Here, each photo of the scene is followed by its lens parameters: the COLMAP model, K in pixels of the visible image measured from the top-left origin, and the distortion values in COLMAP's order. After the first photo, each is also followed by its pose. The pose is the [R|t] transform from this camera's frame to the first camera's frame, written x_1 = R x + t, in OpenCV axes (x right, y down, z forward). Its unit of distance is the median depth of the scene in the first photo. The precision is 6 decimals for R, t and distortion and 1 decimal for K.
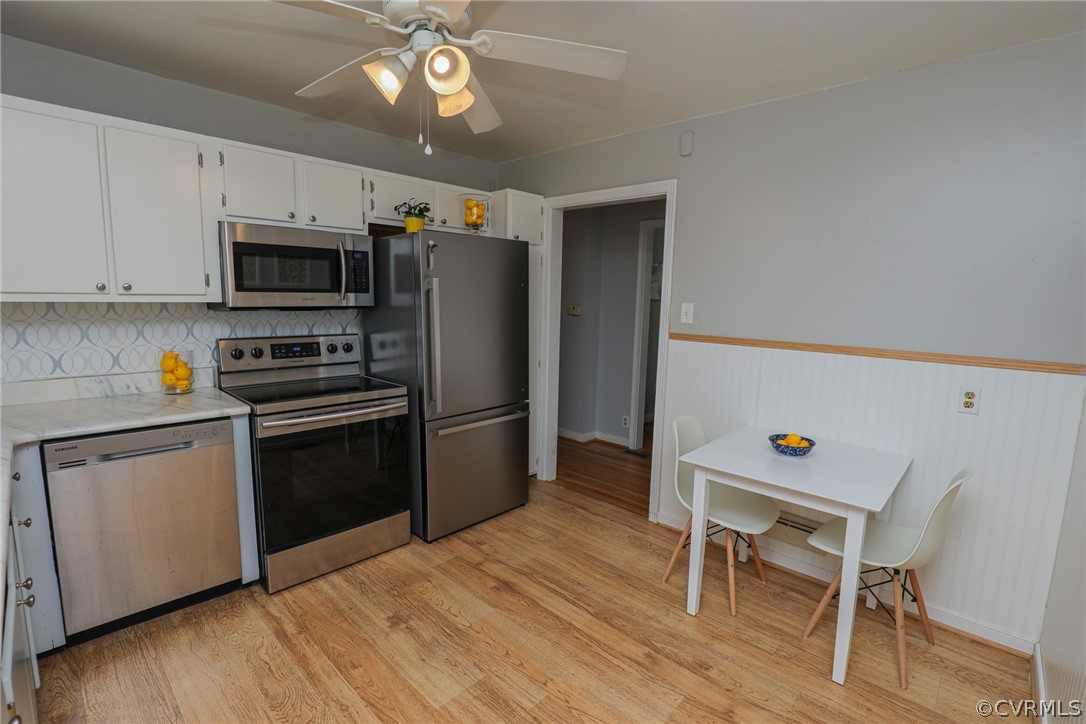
lens RADIAL K [[506.4, 0, 545.6], [0, 506.4, 365.0], [0, 0, 1]] dist [-0.029508, 0.001338]
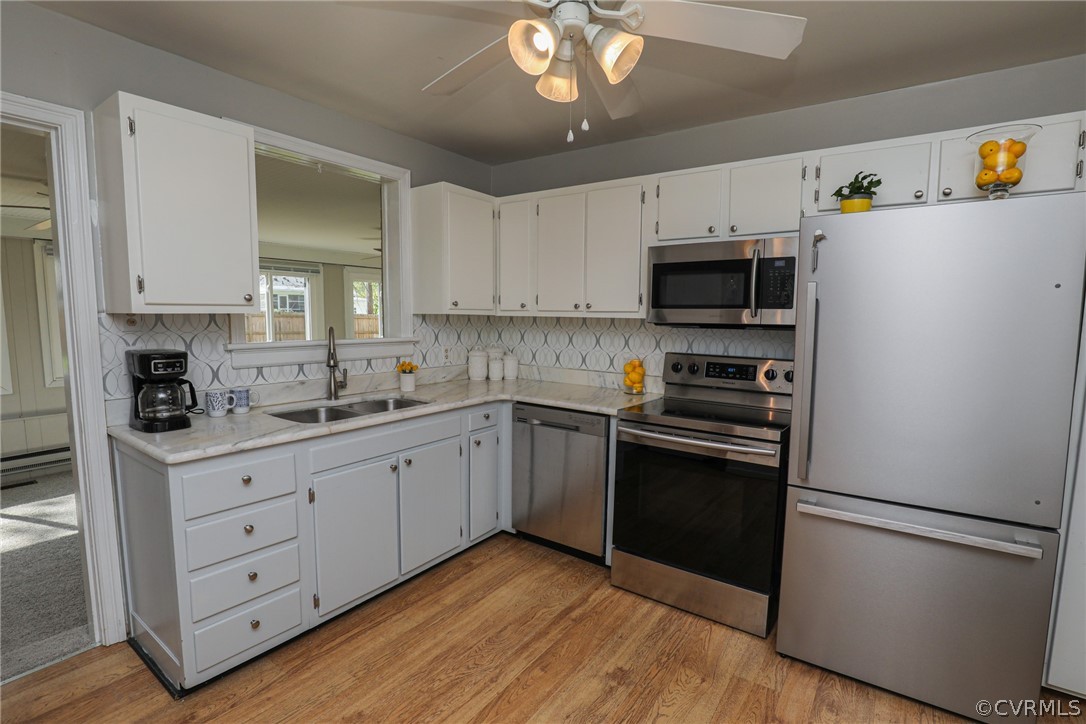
lens RADIAL K [[515.5, 0, 543.2], [0, 515.5, 367.8], [0, 0, 1]] dist [-0.026995, 0.000620]
pose [[0.137645, 0.081168, -0.987150, 0.426322], [-0.144816, 0.987576, 0.061010, -0.046129], [0.979838, 0.134557, 0.147689, 0.545598]]
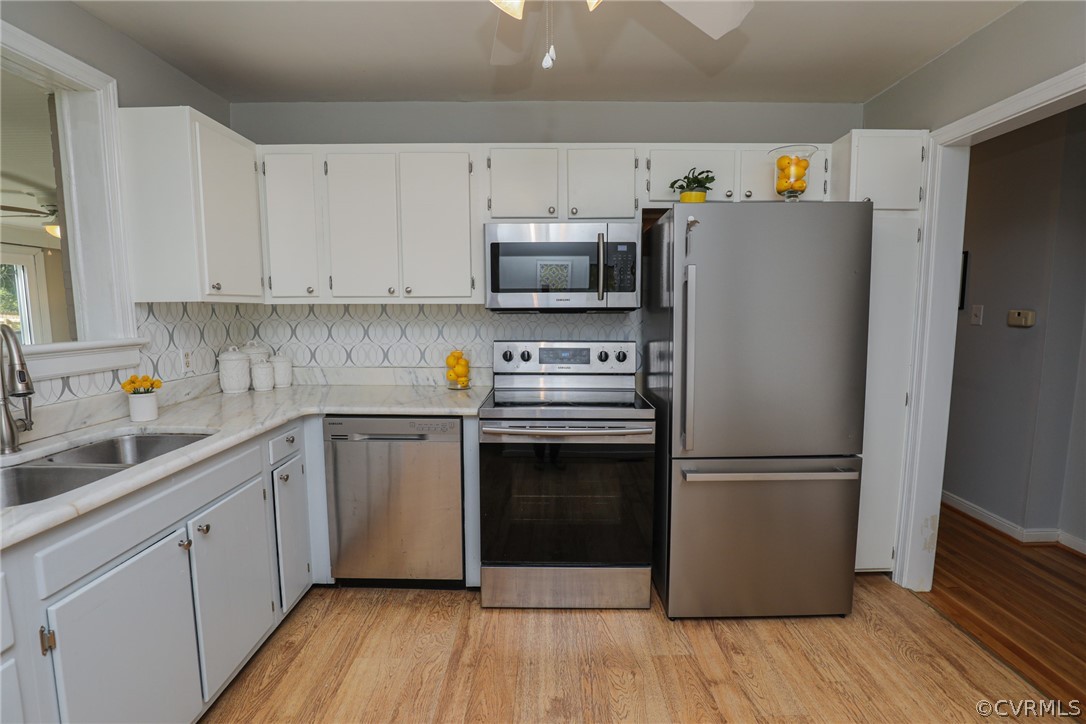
lens RADIAL K [[506.4, 0, 545.6], [0, 506.4, 365.0], [0, 0, 1]] dist [-0.029508, 0.001338]
pose [[0.683336, 0.058239, -0.727777, 0.175955], [-0.083895, 0.996474, 0.000969, -0.011233], [0.725268, 0.060395, 0.685813, 0.349428]]
